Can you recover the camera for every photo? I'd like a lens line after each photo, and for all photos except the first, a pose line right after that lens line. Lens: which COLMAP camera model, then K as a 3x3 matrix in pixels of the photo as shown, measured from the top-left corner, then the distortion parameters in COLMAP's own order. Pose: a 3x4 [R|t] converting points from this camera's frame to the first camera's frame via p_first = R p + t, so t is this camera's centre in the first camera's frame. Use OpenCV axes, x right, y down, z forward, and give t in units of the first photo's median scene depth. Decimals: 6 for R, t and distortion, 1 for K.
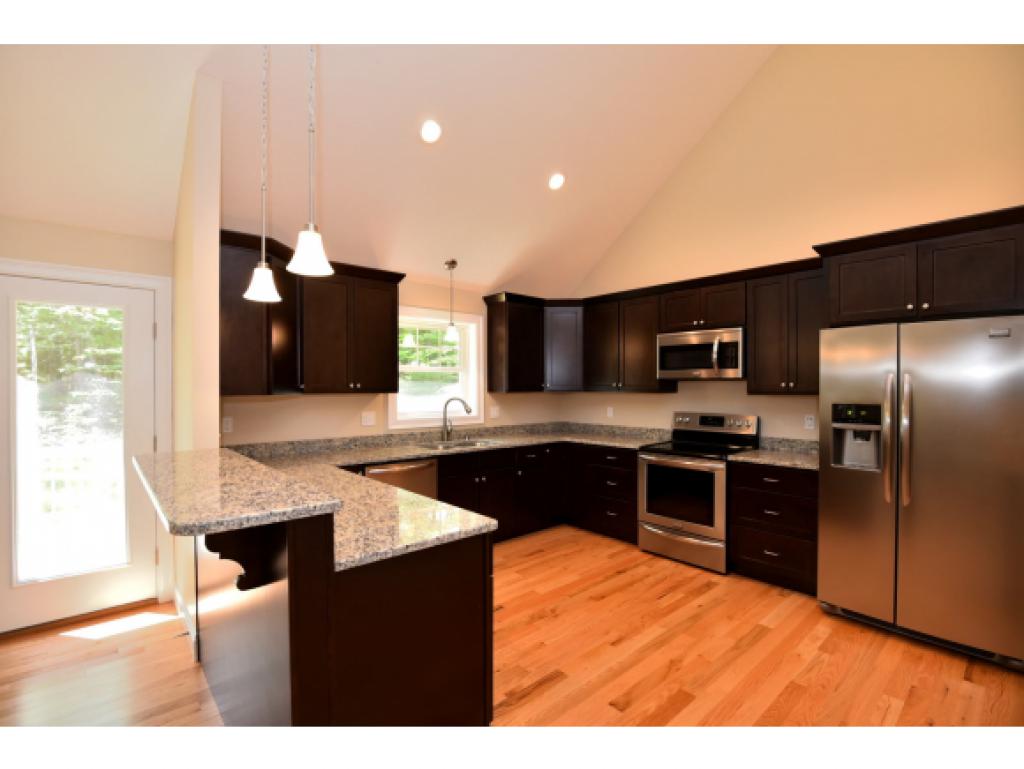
lens RADIAL K [[476.0, 0, 512.0], [0, 476.0, 384.5], [0, 0, 1]] dist [-0.013577, -0.000581]
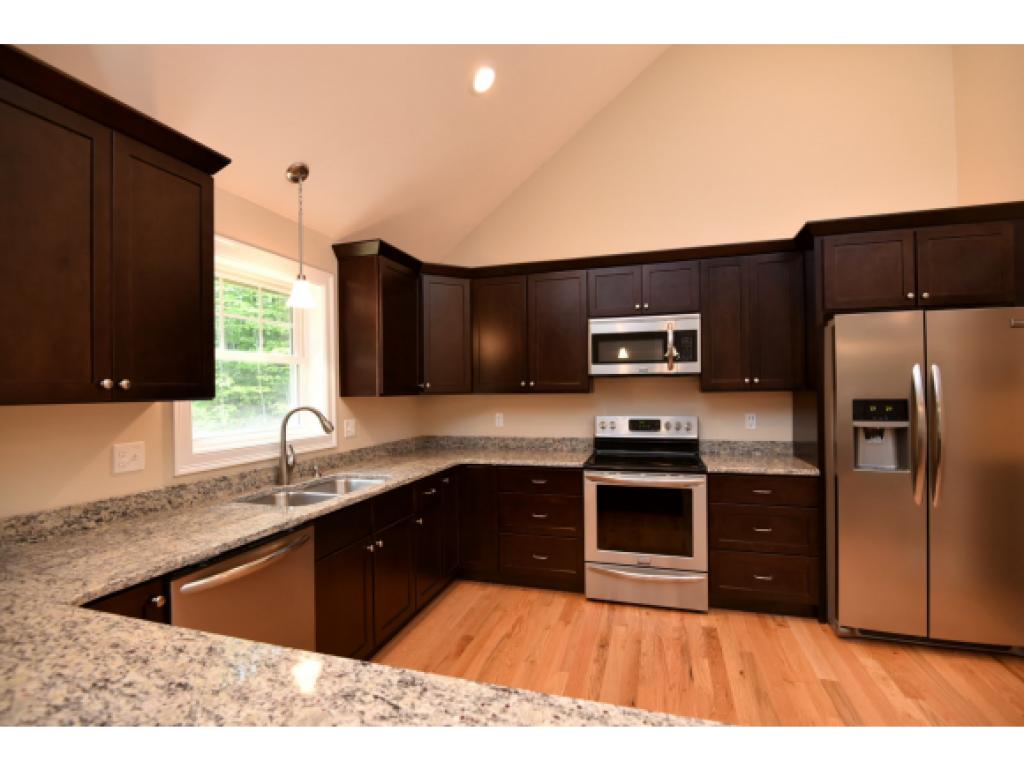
lens RADIAL K [[476.0, 0, 512.0], [0, 476.0, 384.5], [0, 0, 1]] dist [-0.013577, -0.000581]
pose [[0.848746, -0.005262, 0.528774, -0.231519], [0.010955, 0.999911, -0.007634, 0.009204], [-0.528687, 0.012272, 0.848728, 0.419360]]
